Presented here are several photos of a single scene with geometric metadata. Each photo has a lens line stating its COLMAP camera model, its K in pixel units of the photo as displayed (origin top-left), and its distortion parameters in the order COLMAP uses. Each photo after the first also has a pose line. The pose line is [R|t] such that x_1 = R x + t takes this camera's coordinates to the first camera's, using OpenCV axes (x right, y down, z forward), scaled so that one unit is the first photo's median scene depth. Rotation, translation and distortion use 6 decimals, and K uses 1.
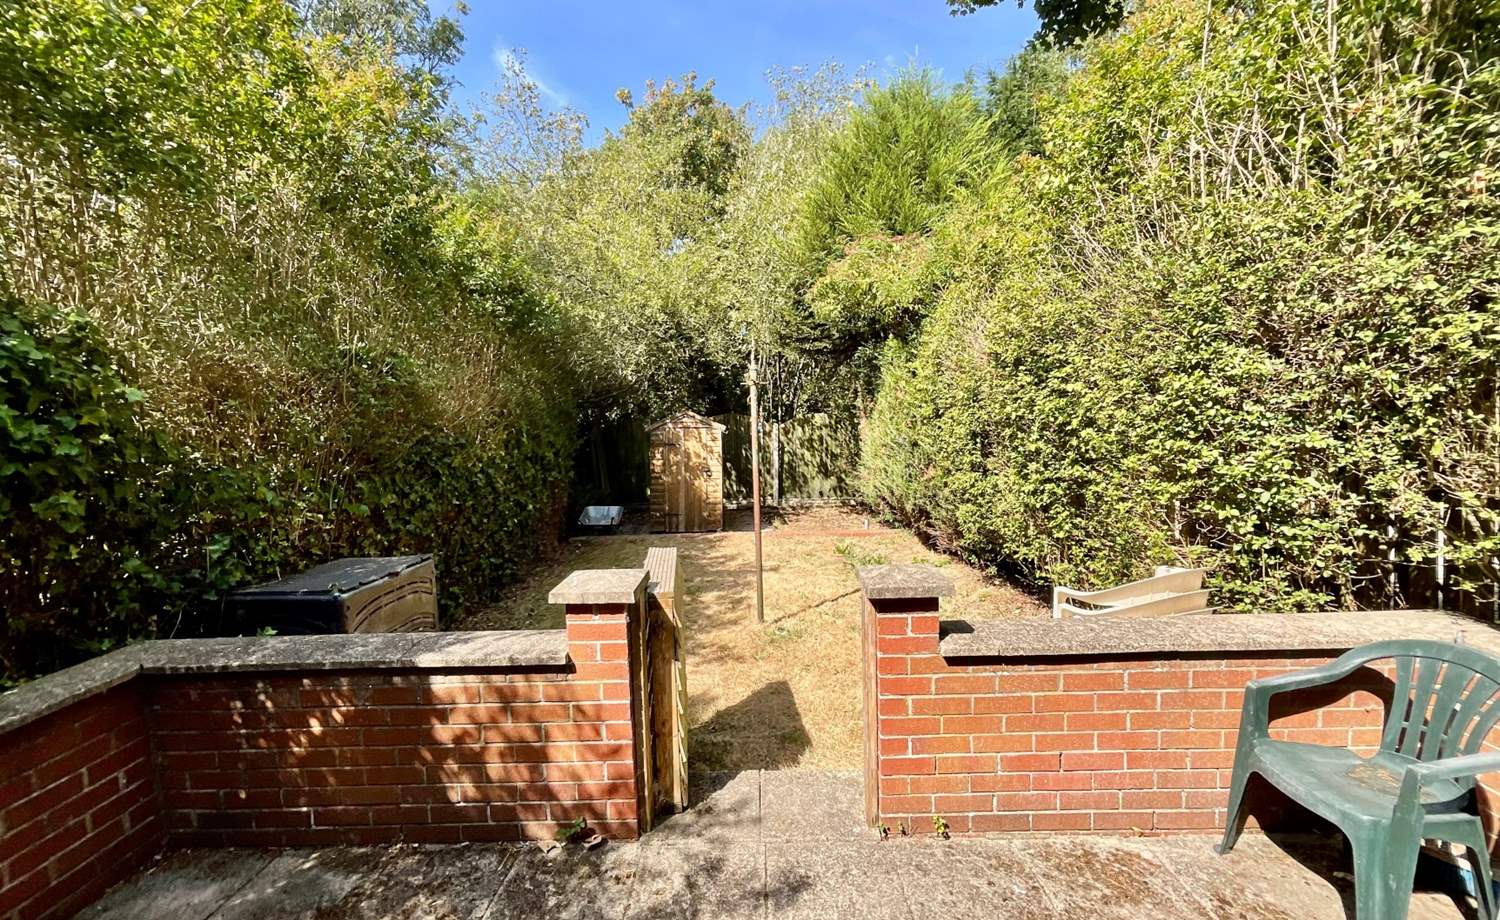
lens RADIAL K [[613.6, 0, 737.9], [0, 613.6, 464.5], [0, 0, 1]] dist [-0.005814, 0.000876]
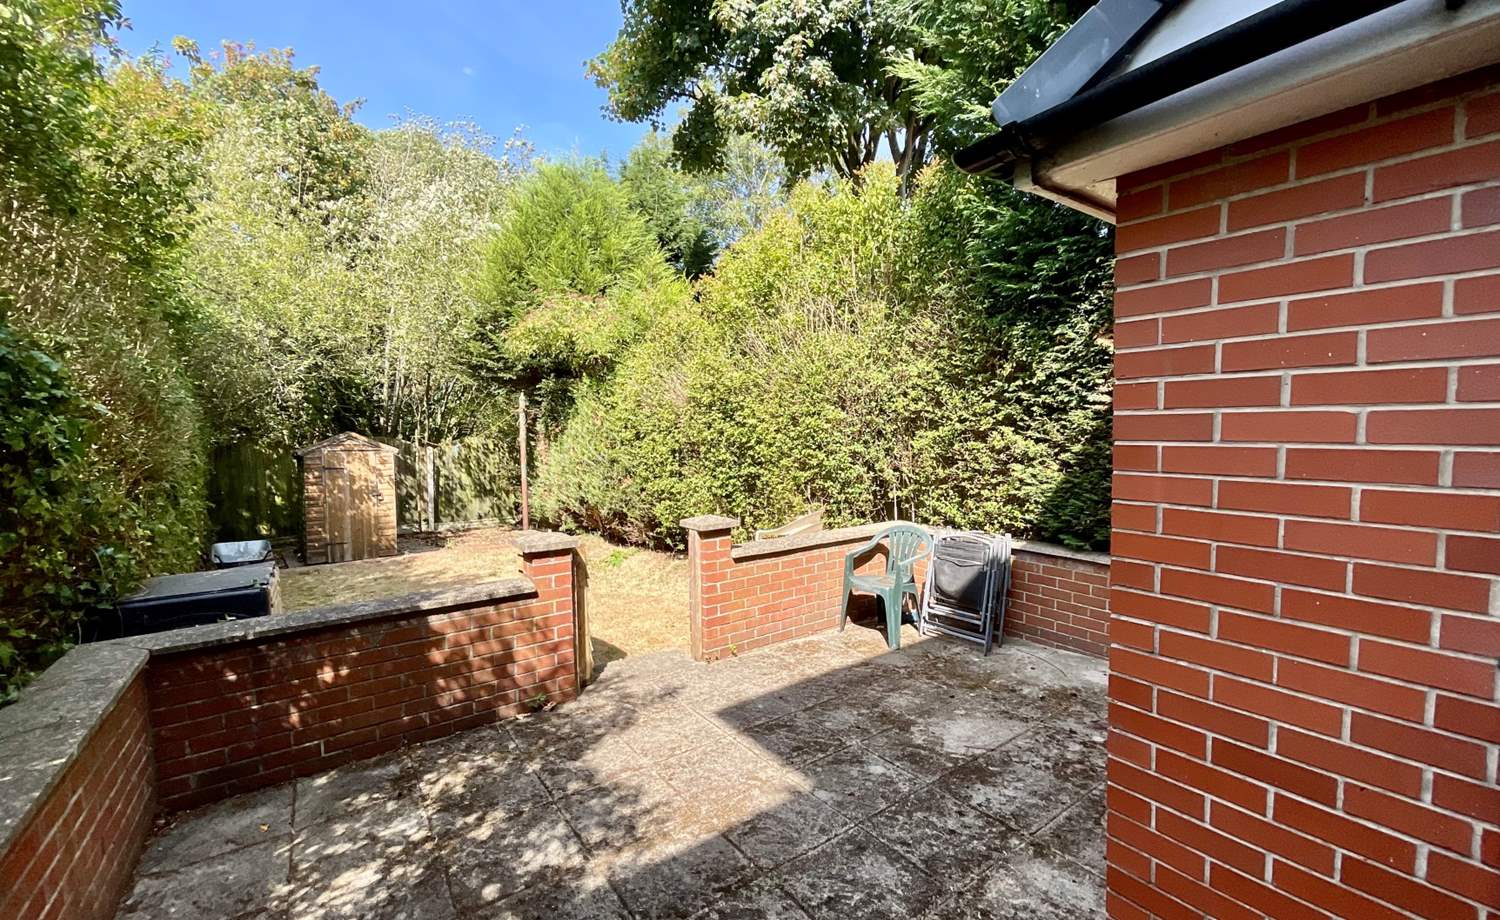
lens RADIAL K [[613.6, 0, 749.2], [0, 613.6, 458.6], [0, 0, 1]] dist [-0.005814, 0.000876]
pose [[0.795625, -0.008657, 0.605728, -0.644898], [0.041328, 0.998344, -0.040016, 0.062343], [-0.604378, 0.056871, 0.794665, -0.478589]]
